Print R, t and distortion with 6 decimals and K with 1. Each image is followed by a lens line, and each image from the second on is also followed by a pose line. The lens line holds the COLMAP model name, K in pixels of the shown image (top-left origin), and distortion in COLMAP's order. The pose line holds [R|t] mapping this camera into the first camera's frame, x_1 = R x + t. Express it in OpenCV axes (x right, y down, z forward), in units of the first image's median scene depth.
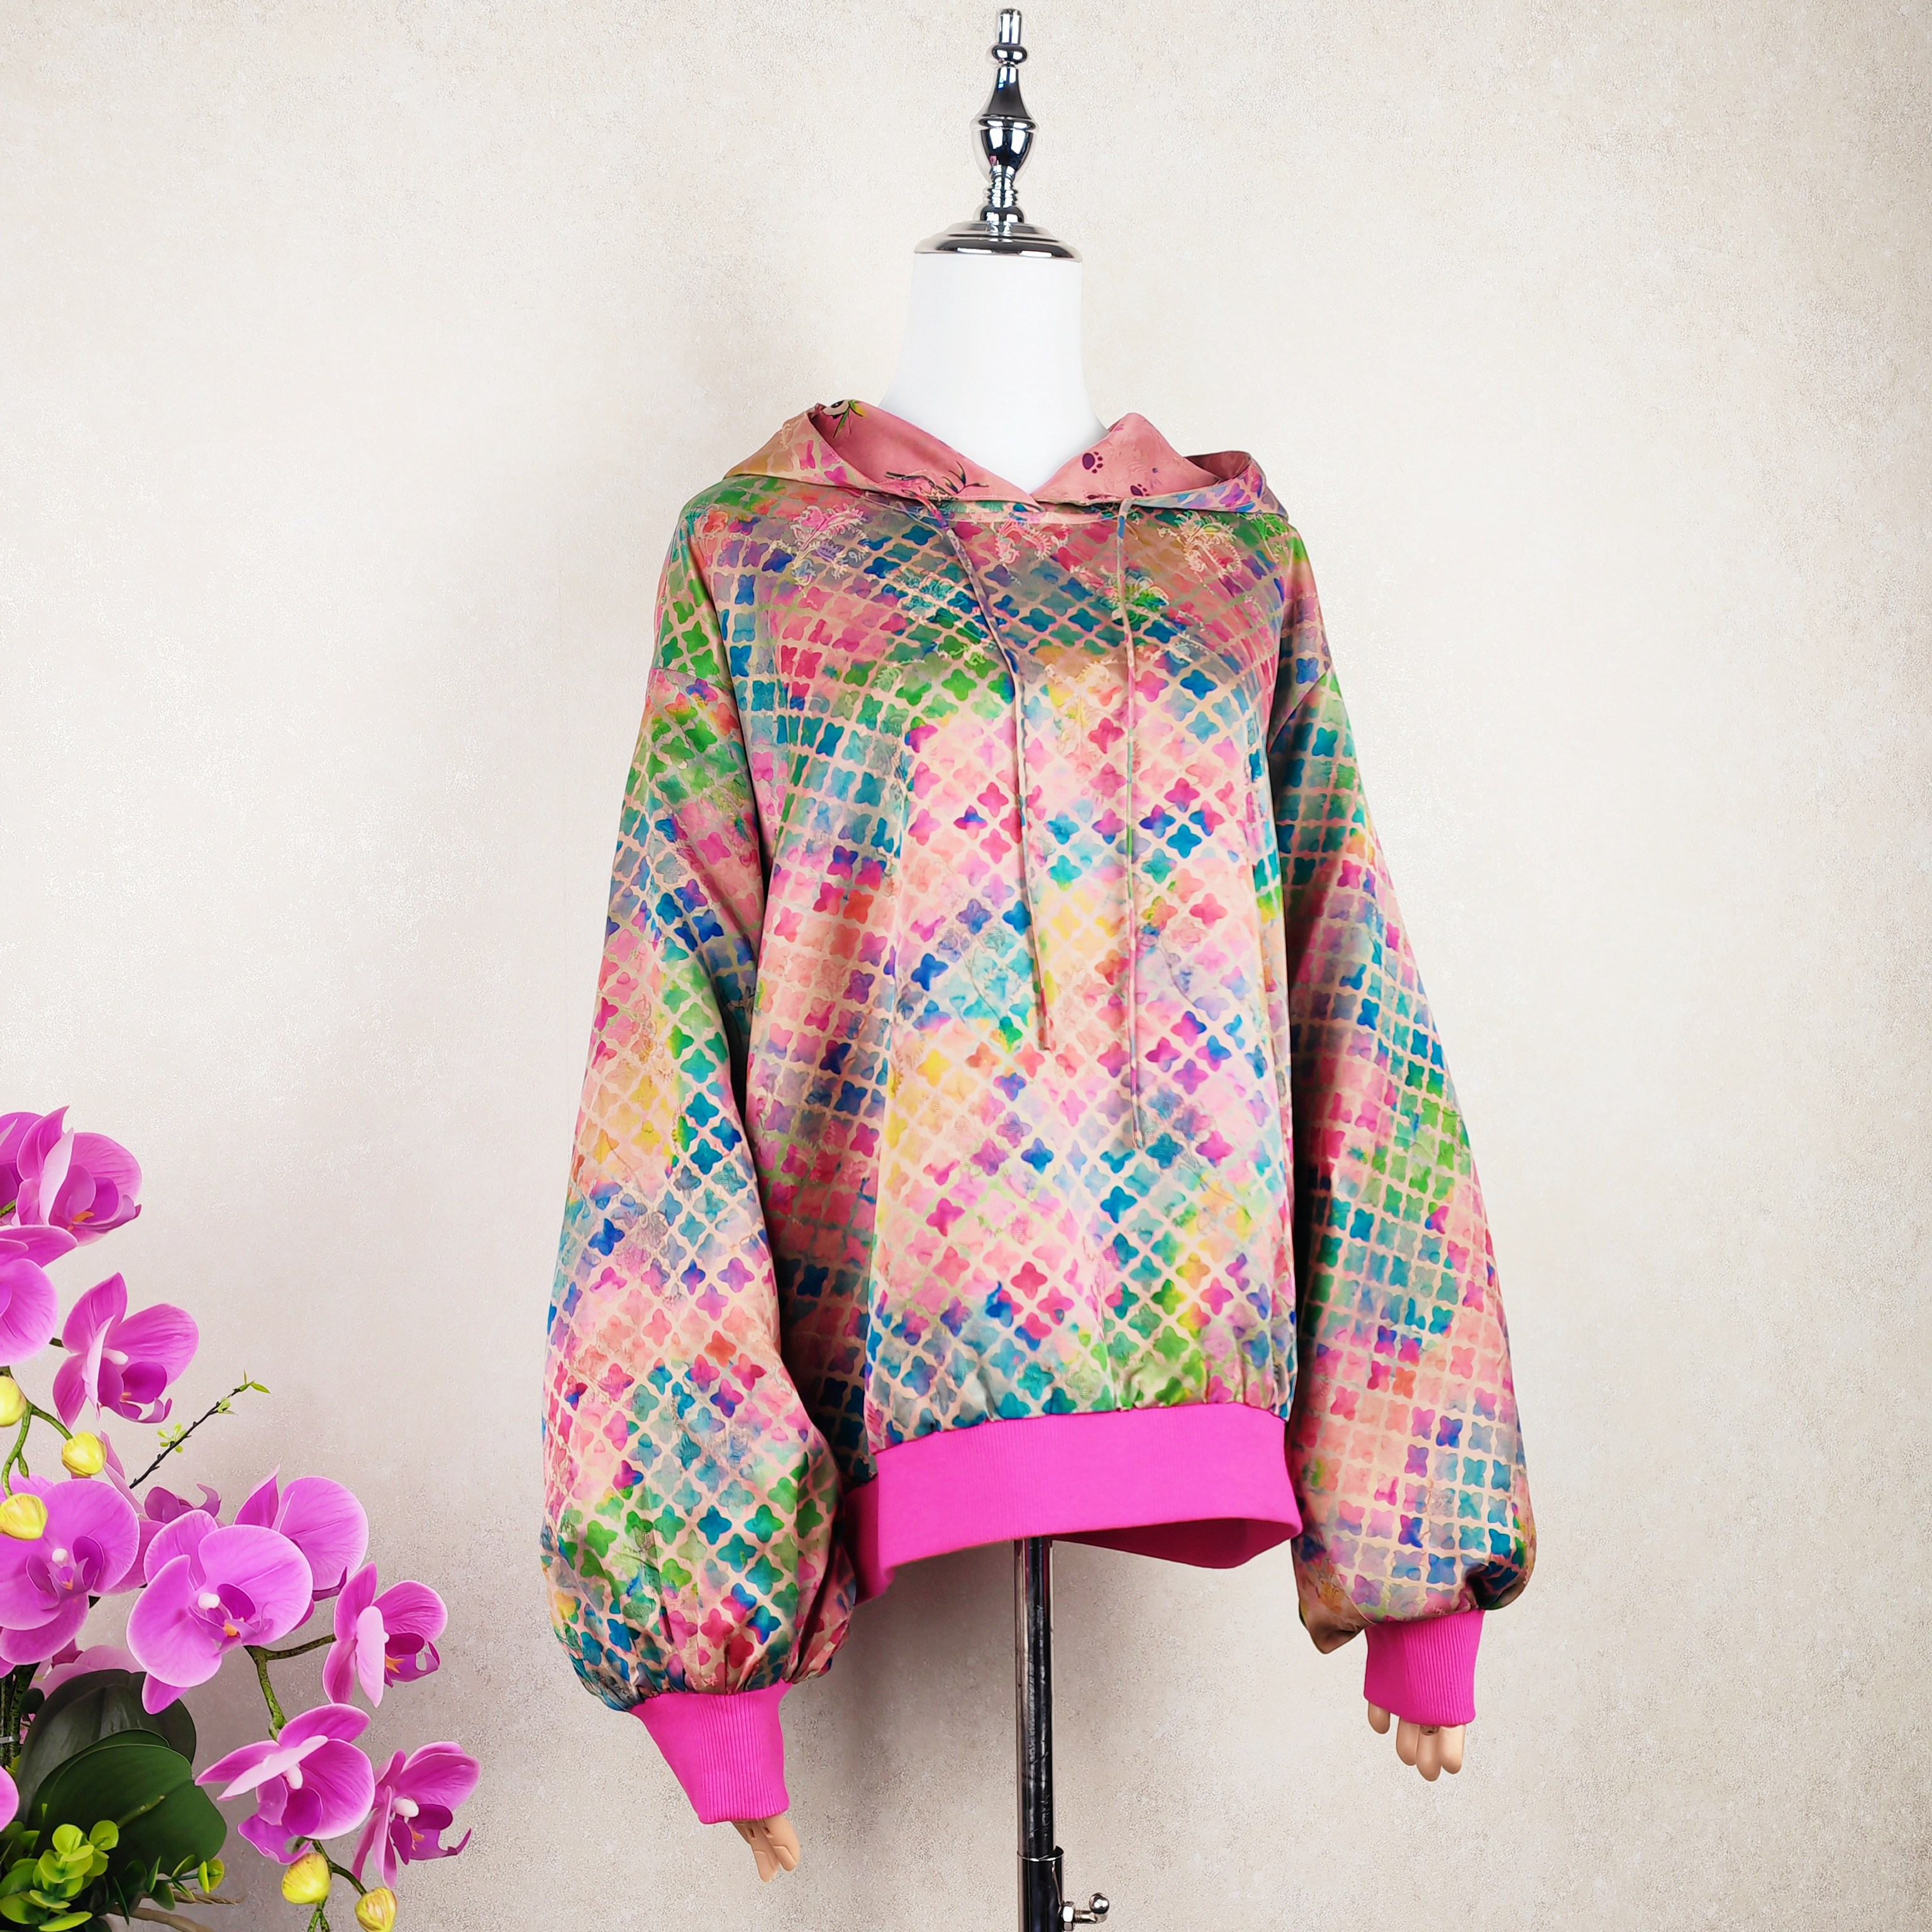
lens RADIAL K [[2168.3, 0, 1027.4], [0, 2168.3, 977.0], [0, 0, 1]] dist [0.035890, -0.025571]
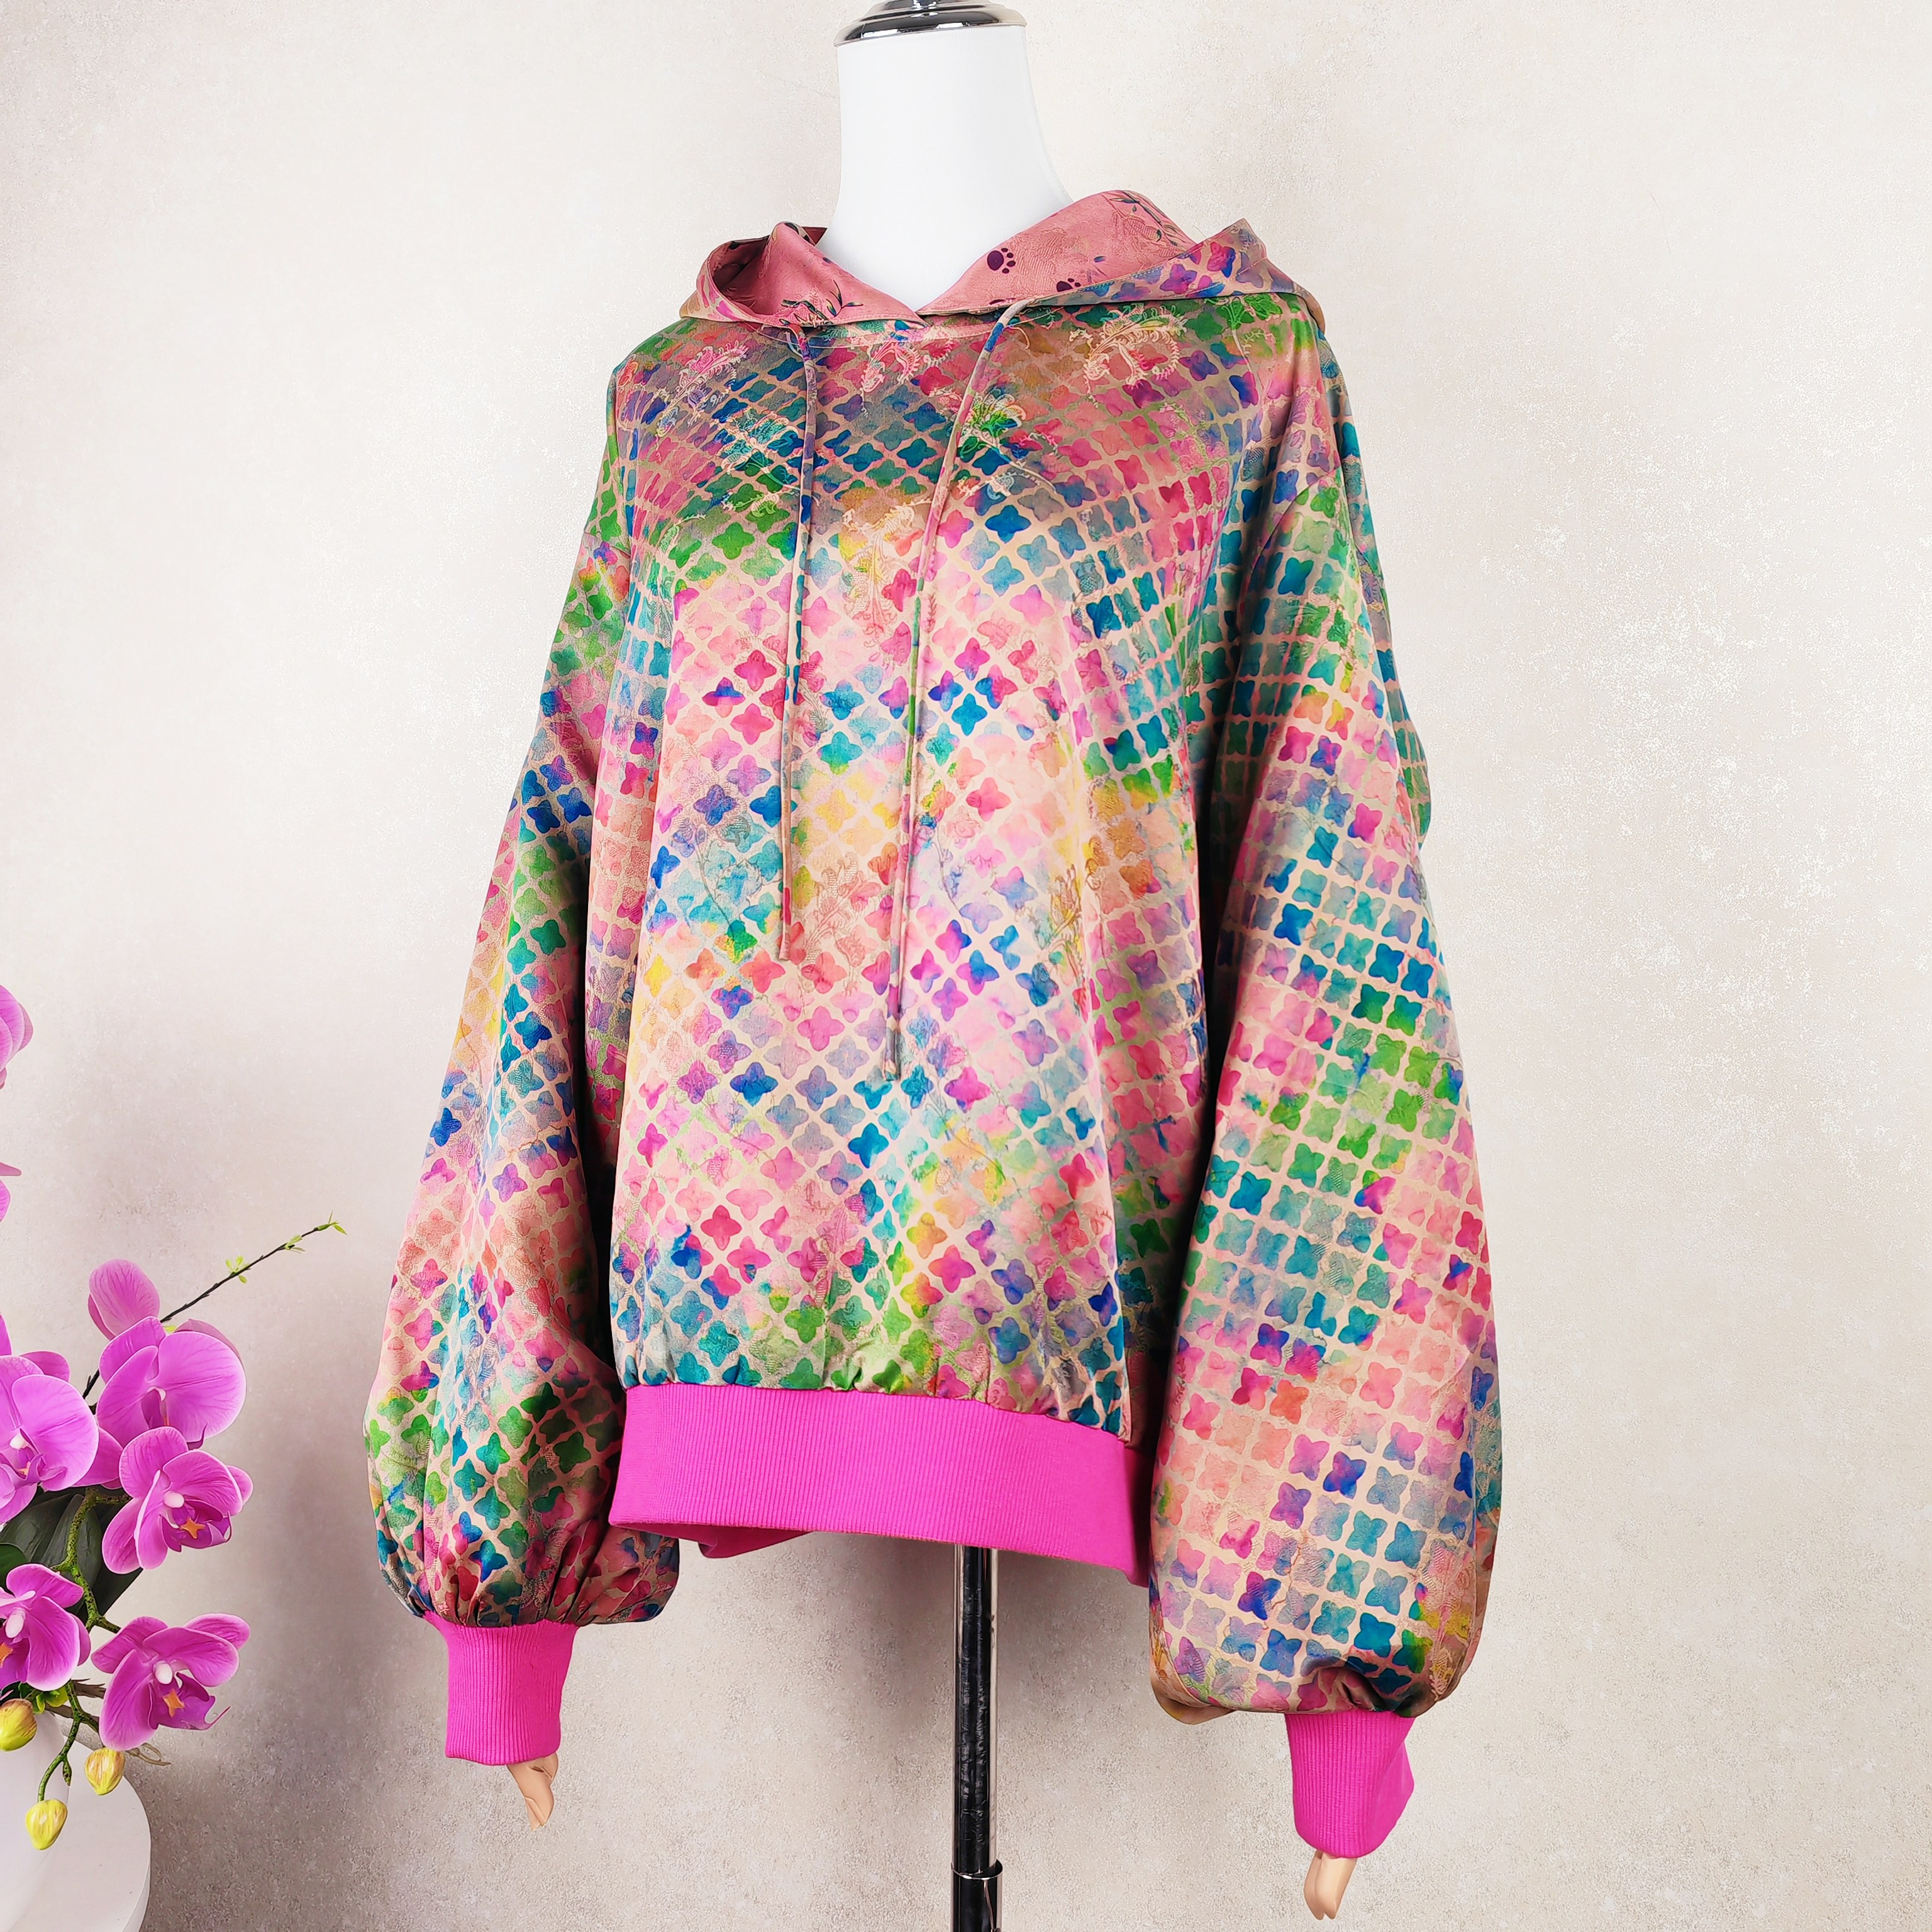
lens RADIAL K [[2150.4, 0, 925.9], [0, 2150.4, 787.8], [0, 0, 1]] dist [0.025615, -0.016870]
pose [[0.853093, 0.010146, -0.521661, 0.488786], [-0.005092, 0.999925, 0.011120, -0.043669], [0.521735, -0.006831, 0.853080, 0.288794]]
